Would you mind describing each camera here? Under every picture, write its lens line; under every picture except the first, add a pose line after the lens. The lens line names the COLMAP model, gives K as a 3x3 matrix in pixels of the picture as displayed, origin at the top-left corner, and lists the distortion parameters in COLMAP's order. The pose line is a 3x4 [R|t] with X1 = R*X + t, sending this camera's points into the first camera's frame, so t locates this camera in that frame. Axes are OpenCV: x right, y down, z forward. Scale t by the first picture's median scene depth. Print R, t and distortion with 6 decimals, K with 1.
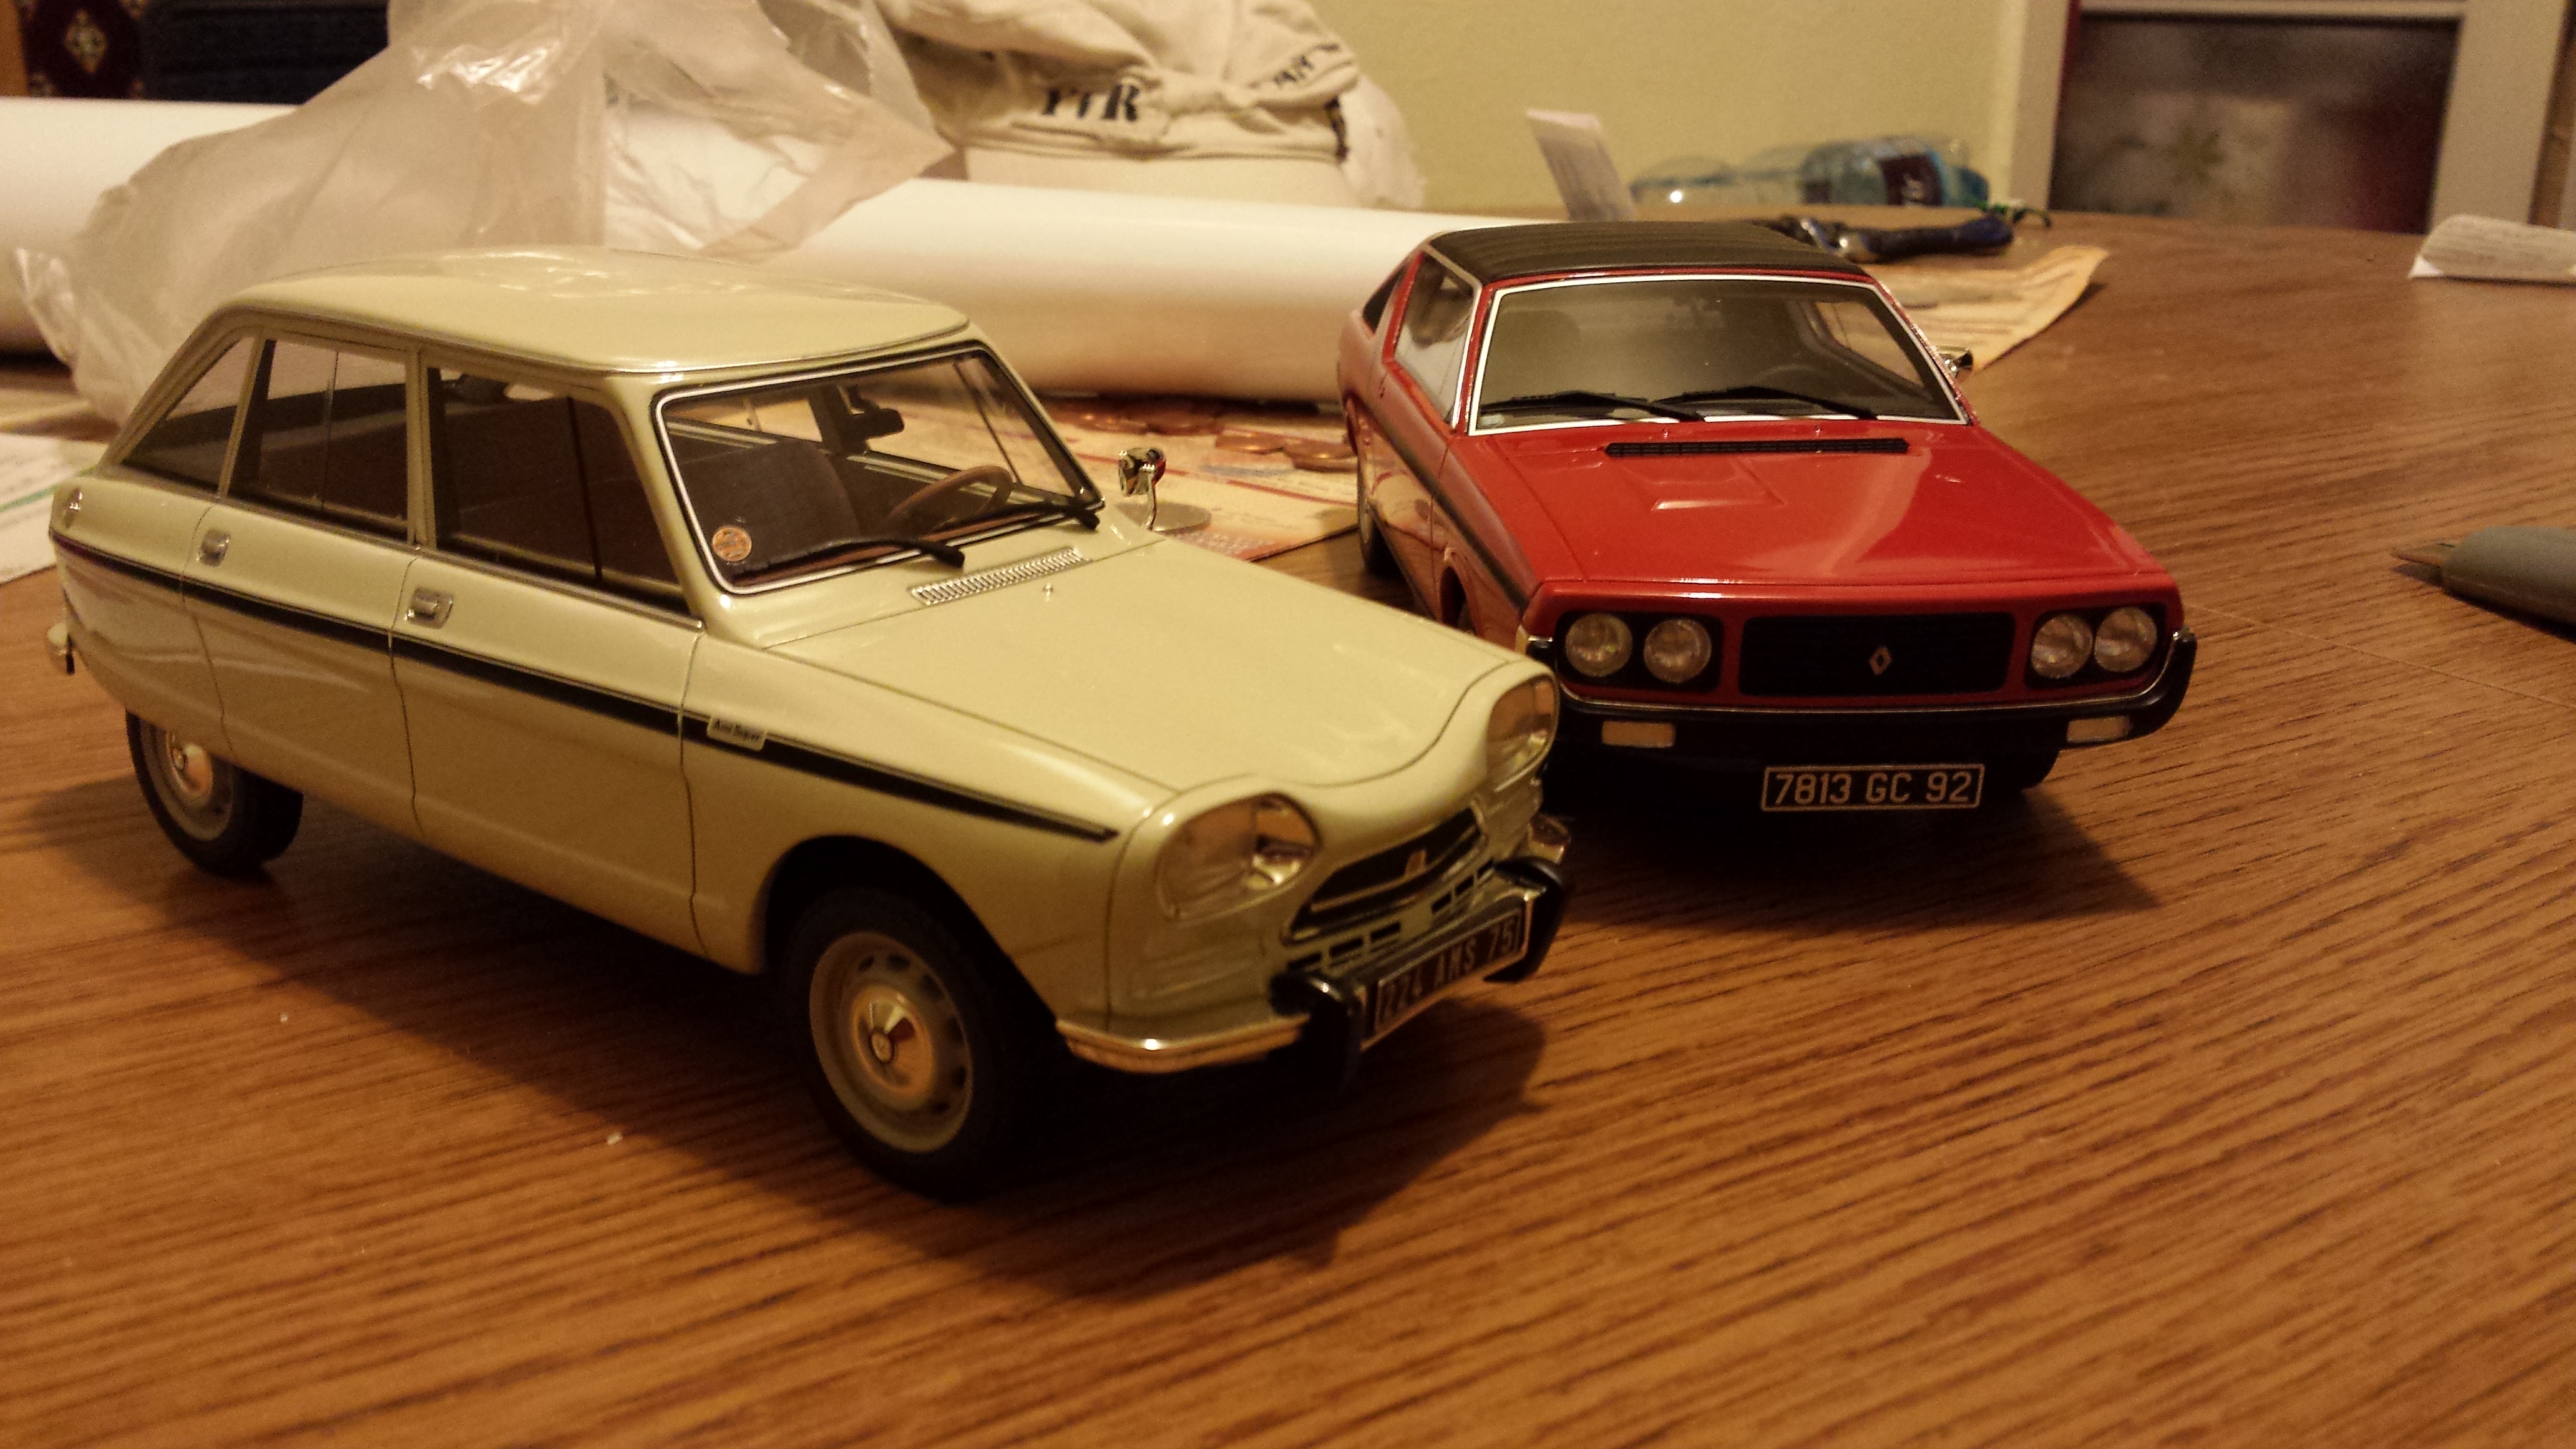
lens RADIAL K [[2243.5, 0, 1250.5], [0, 2243.5, 726.5], [0, 0, 1]] dist [0.143576, -0.273682]
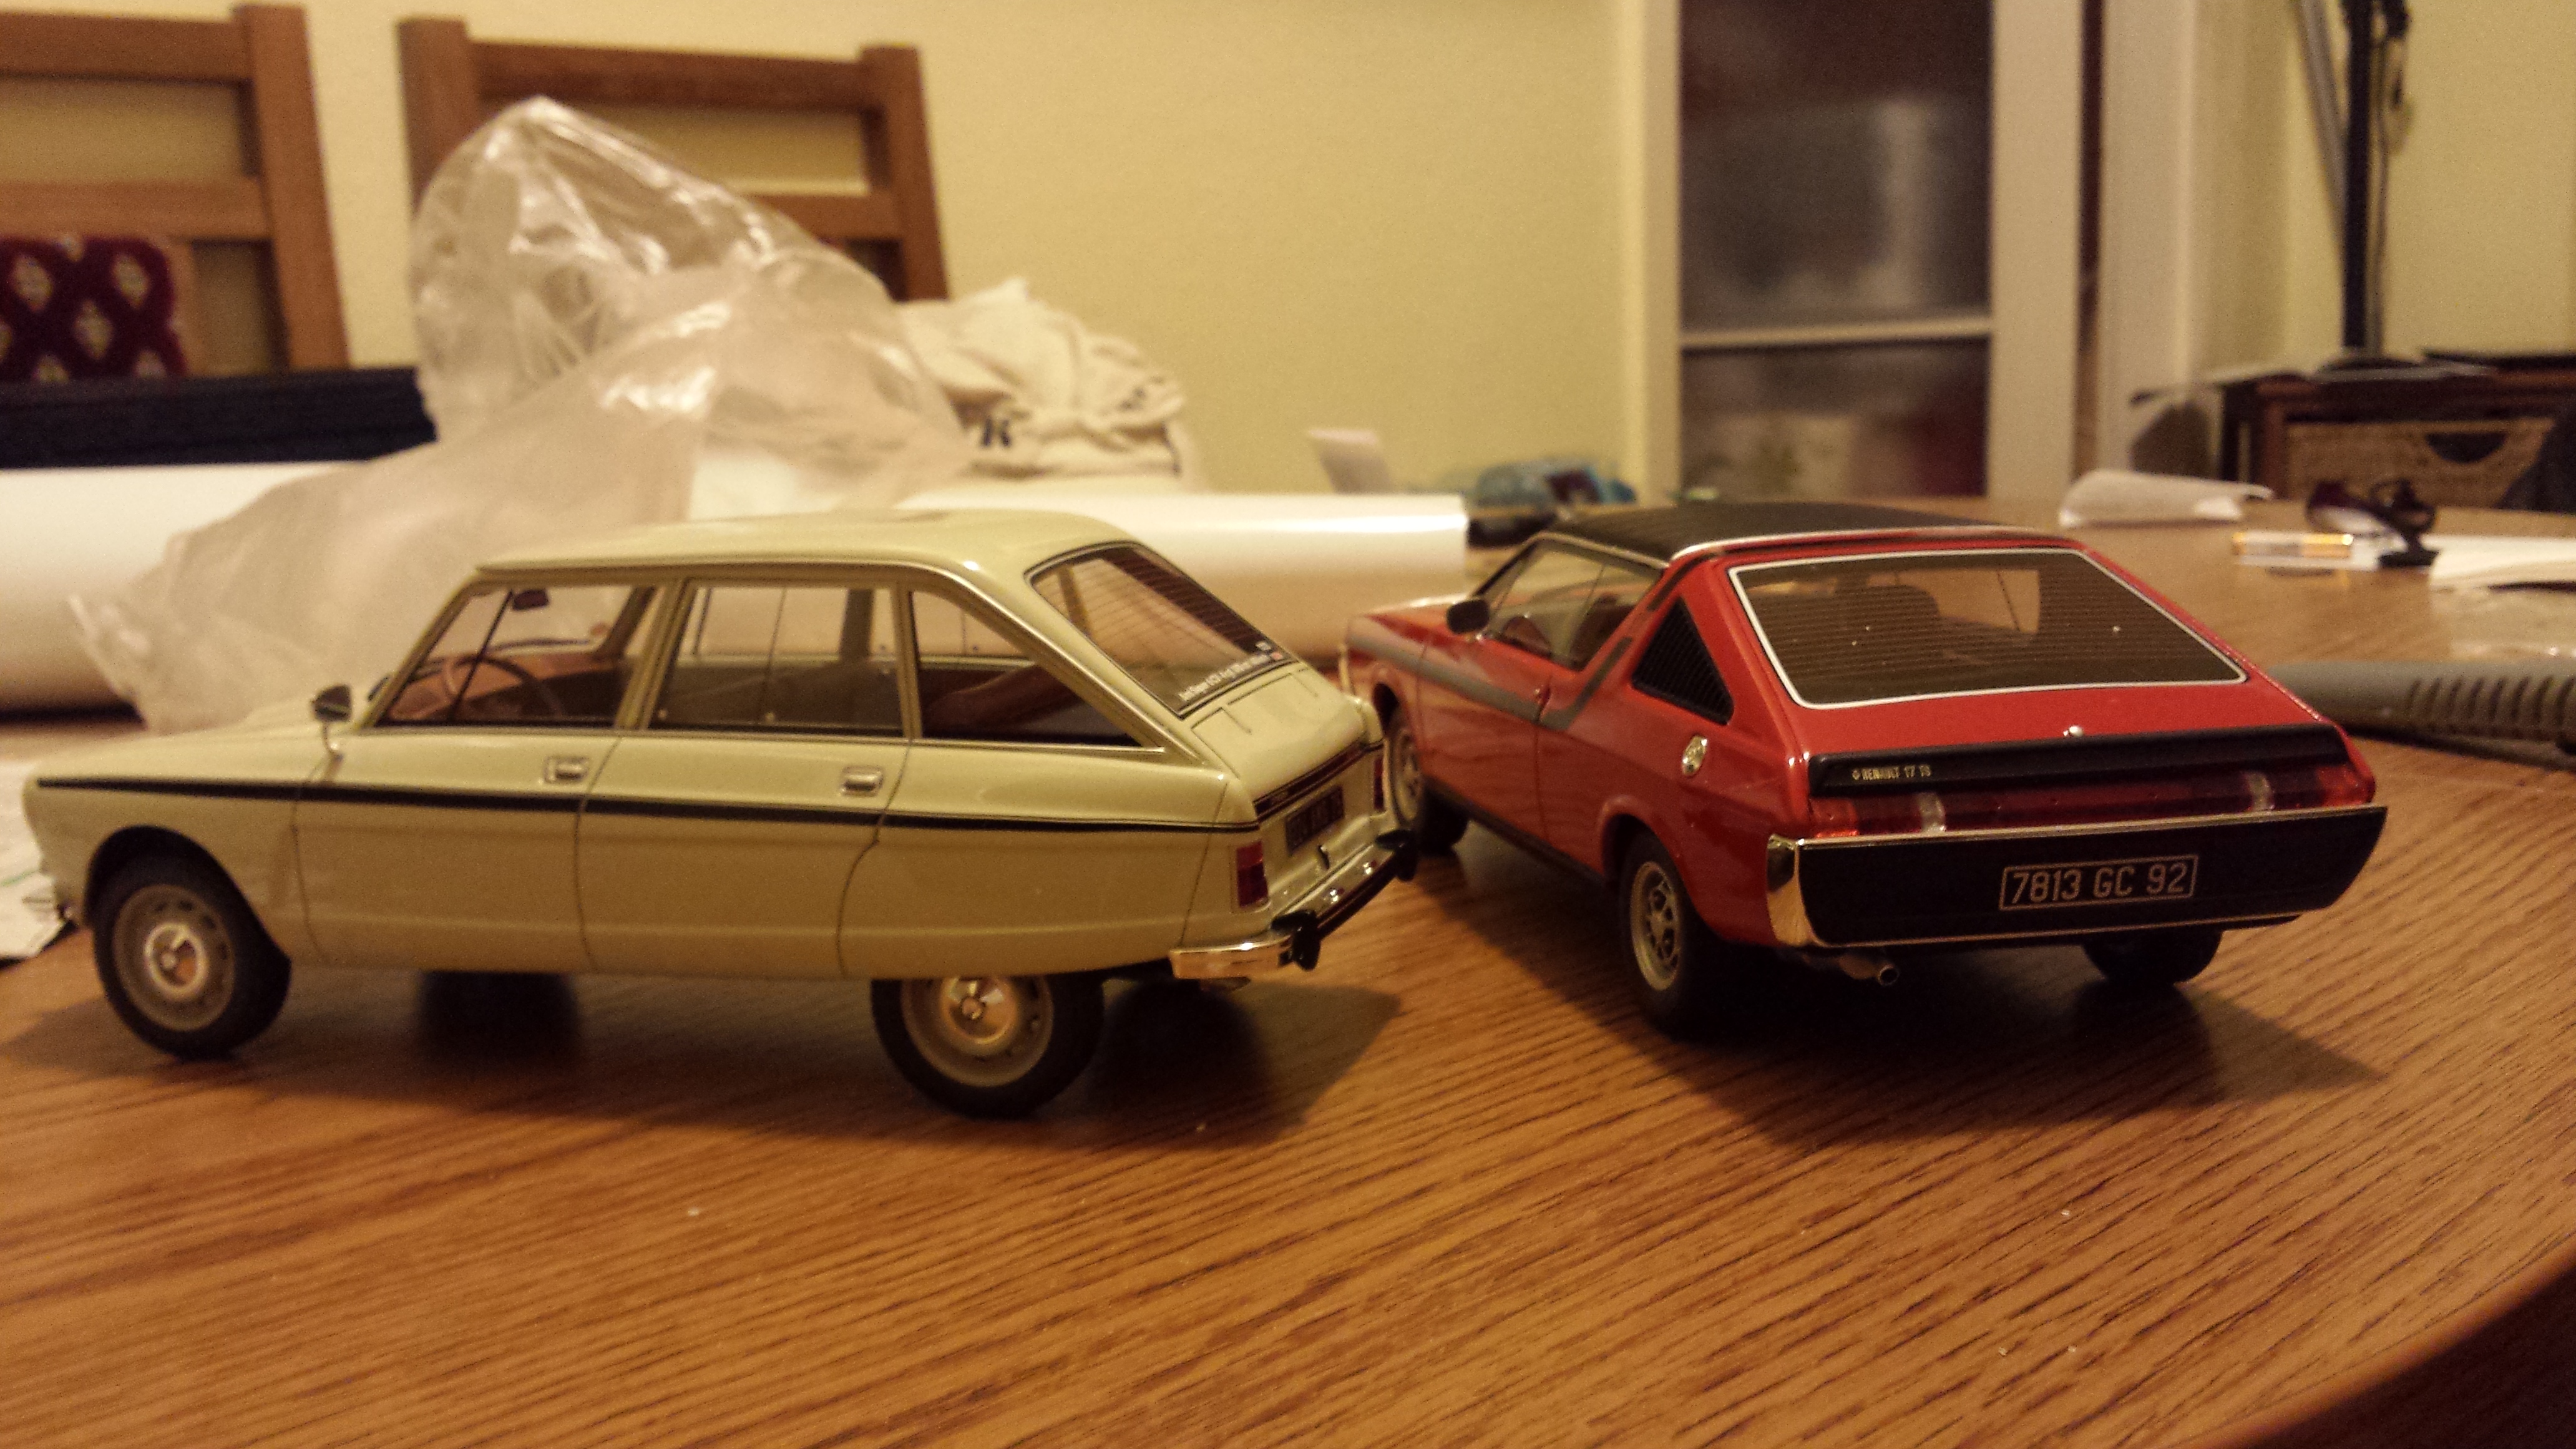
lens RADIAL K [[2243.5, 0, 1250.5], [0, 2243.5, 726.5], [0, 0, 1]] dist [0.143576, -0.273682]
pose [[0.982888, -0.072534, 0.169324, -0.132809], [0.097775, 0.984465, -0.145841, 0.043042], [-0.156115, 0.159901, 0.974710, -0.084092]]
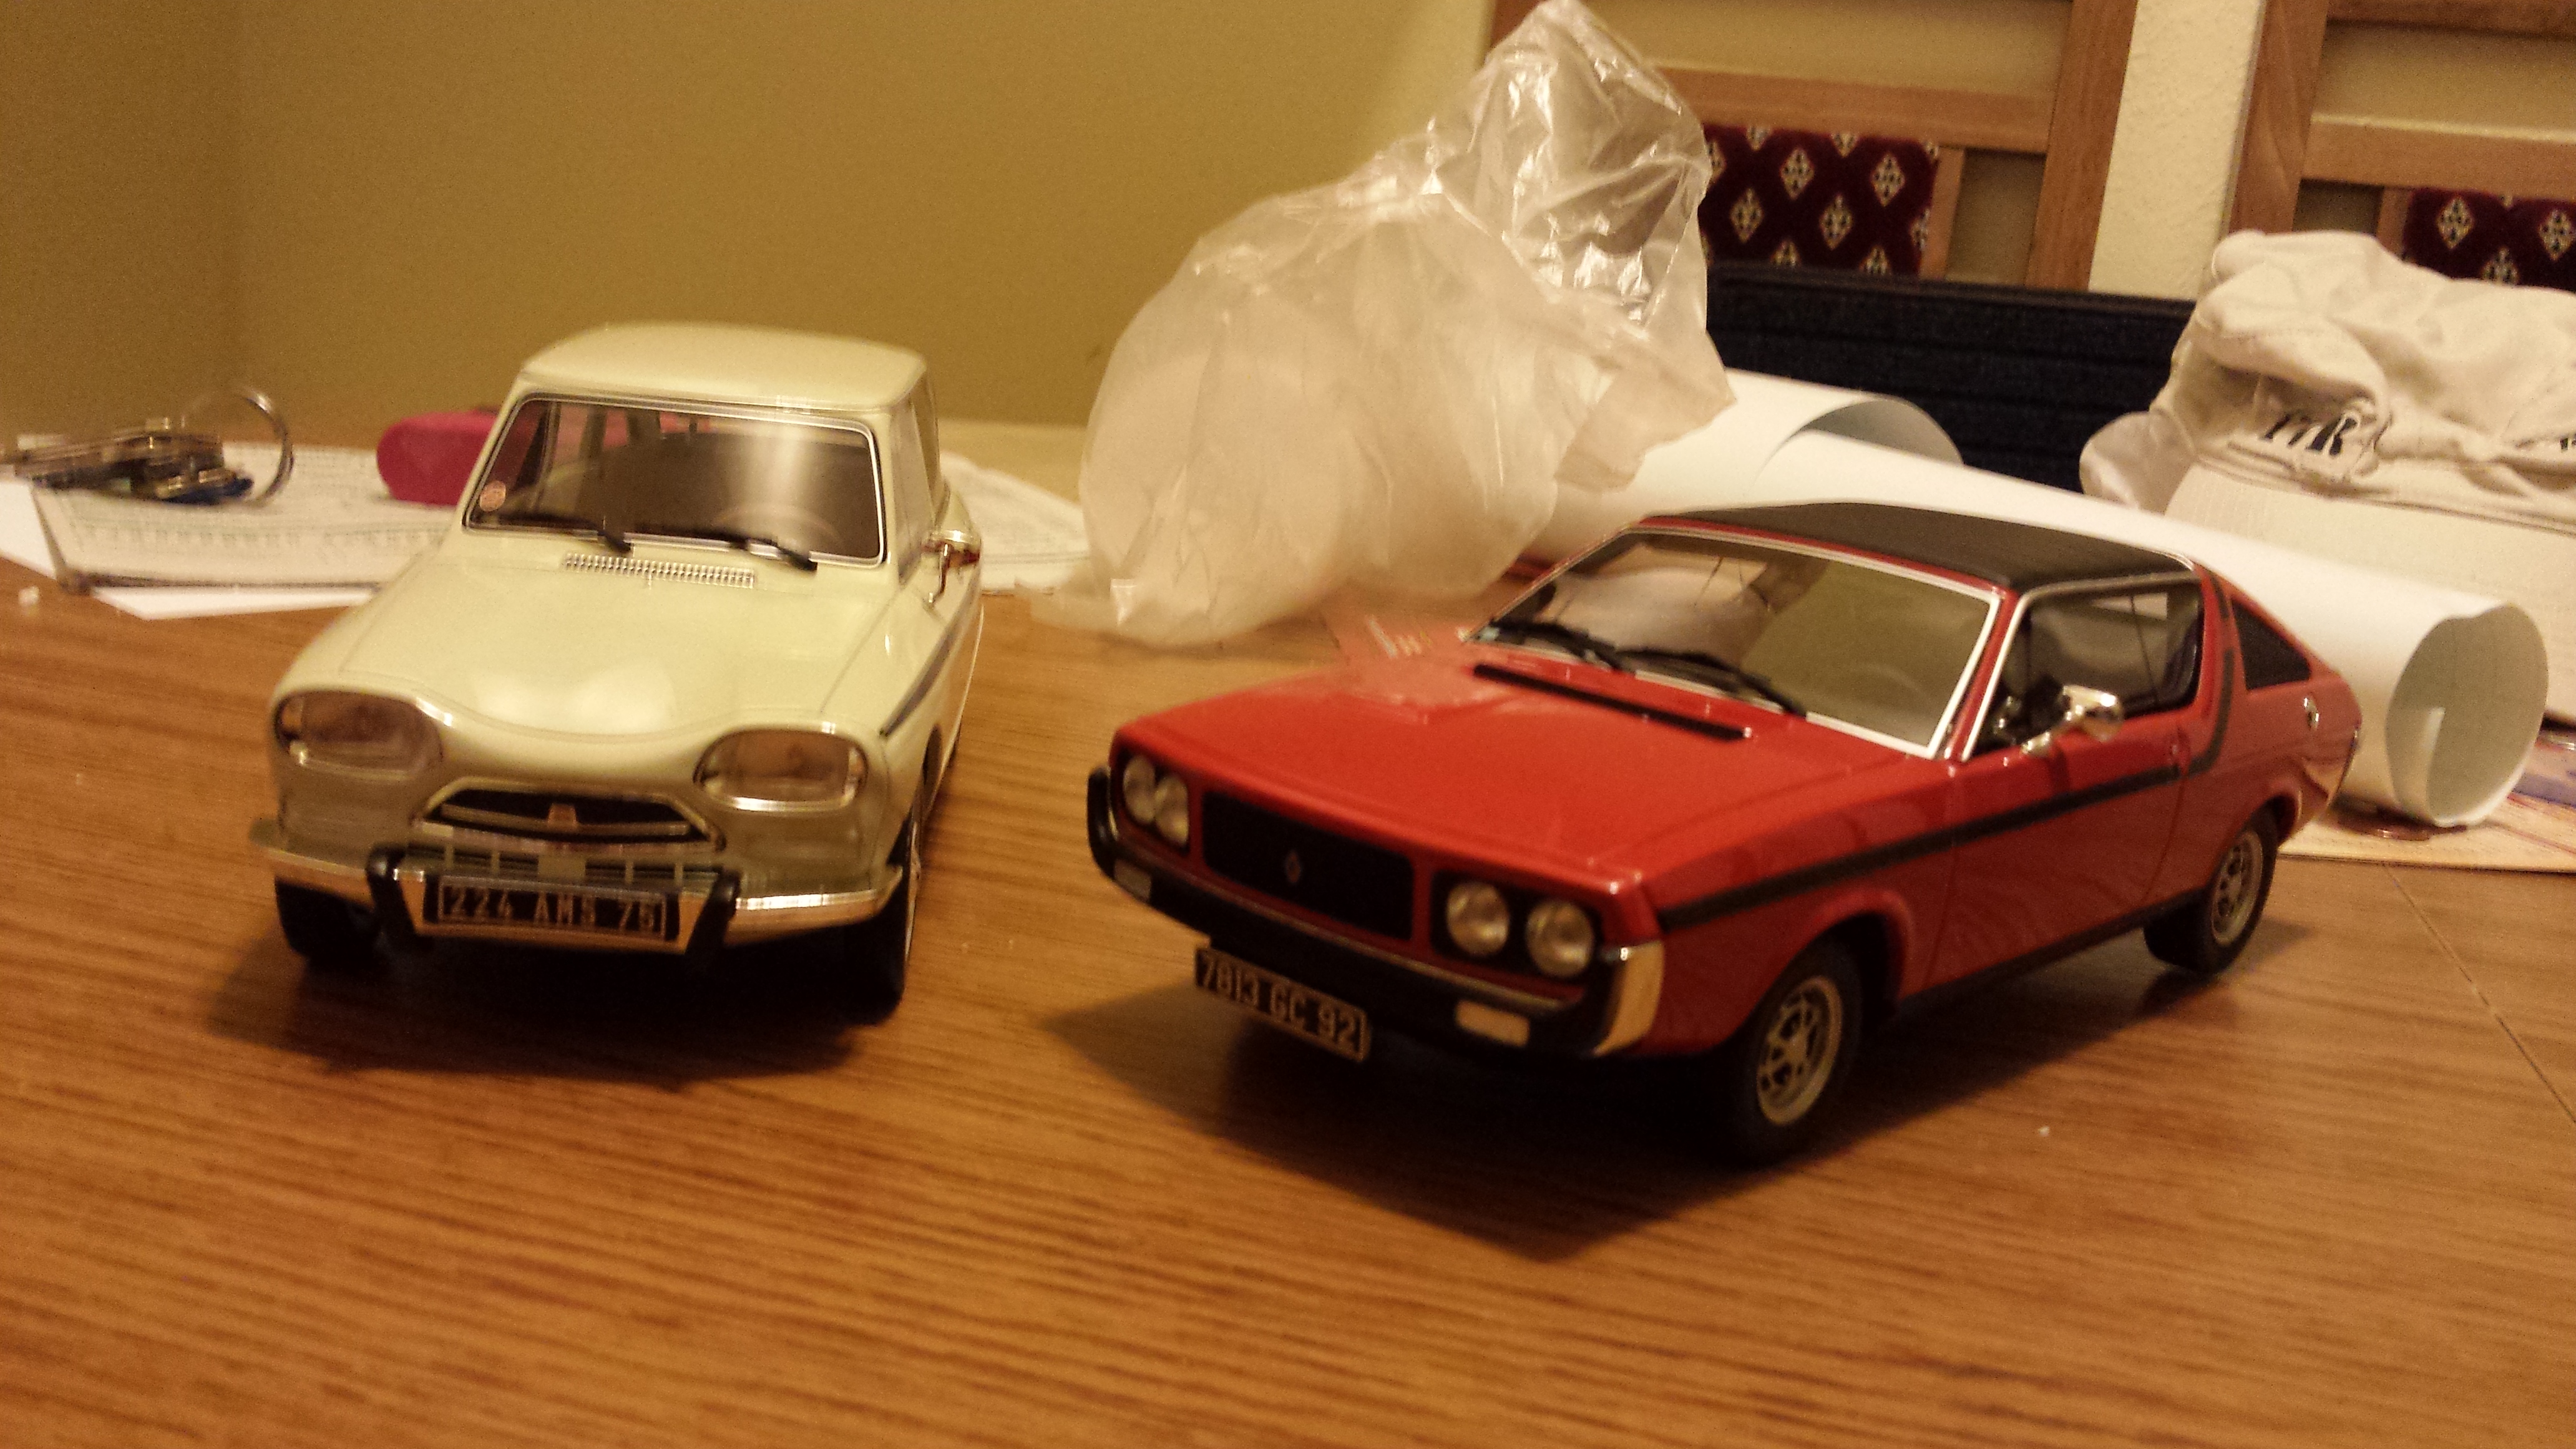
lens RADIAL K [[2243.5, 0, 1250.5], [0, 2243.5, 726.5], [0, 0, 1]] dist [0.143576, -0.273682]
pose [[0.681586, 0.228503, -0.695146, 0.307055], [-0.320948, 0.947091, -0.003367, -0.025967], [0.657596, 0.225401, 0.718861, 0.094795]]
